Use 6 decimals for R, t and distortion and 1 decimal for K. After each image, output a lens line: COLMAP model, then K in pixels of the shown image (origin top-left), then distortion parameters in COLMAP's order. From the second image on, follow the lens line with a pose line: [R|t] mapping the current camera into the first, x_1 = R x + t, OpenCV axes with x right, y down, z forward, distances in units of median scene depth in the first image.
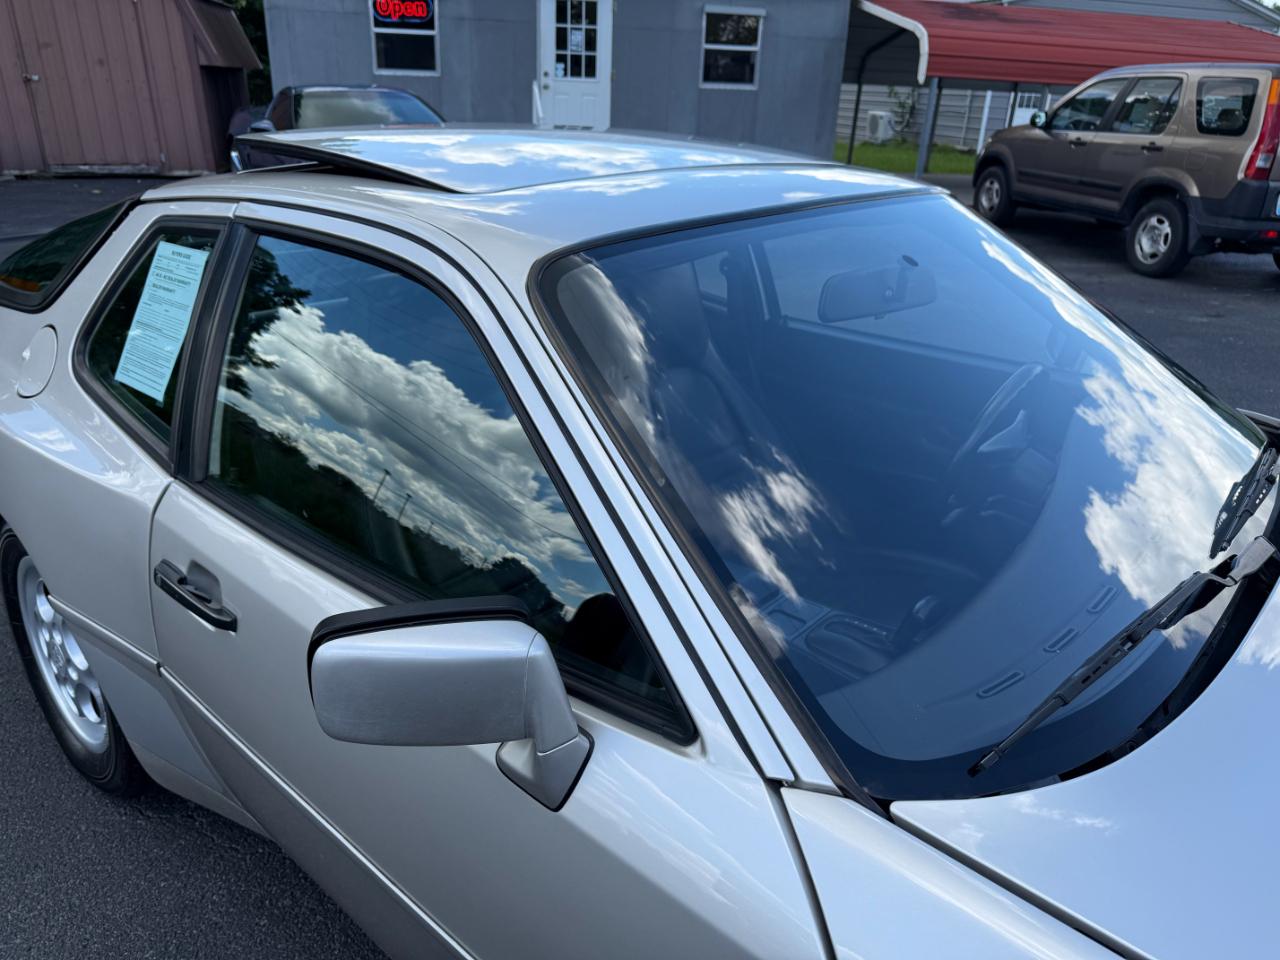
lens RADIAL K [[921.8, 0, 636.4], [0, 921.8, 480.2], [0, 0, 1]] dist [-0.009102, 0.001453]
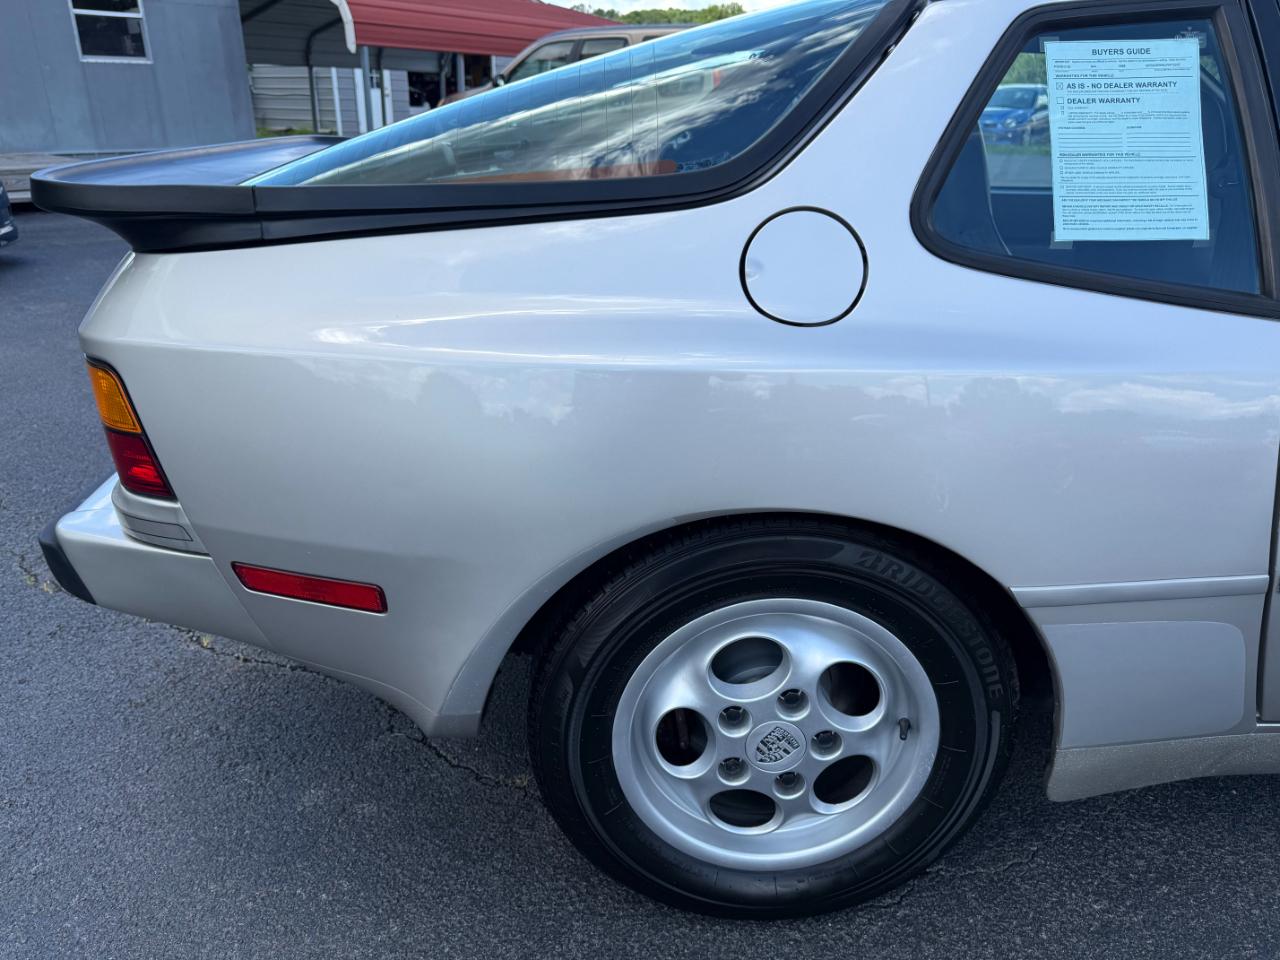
lens RADIAL K [[899.4, 0, 622.3], [0, 899.4, 500.2], [0, 0, 1]] dist [-0.011231, -0.004015]
pose [[0.752937, -0.288200, 0.591631, -0.190499], [0.269645, 0.955183, 0.122134, -0.014389], [-0.600315, 0.067571, 0.796904, 0.103784]]
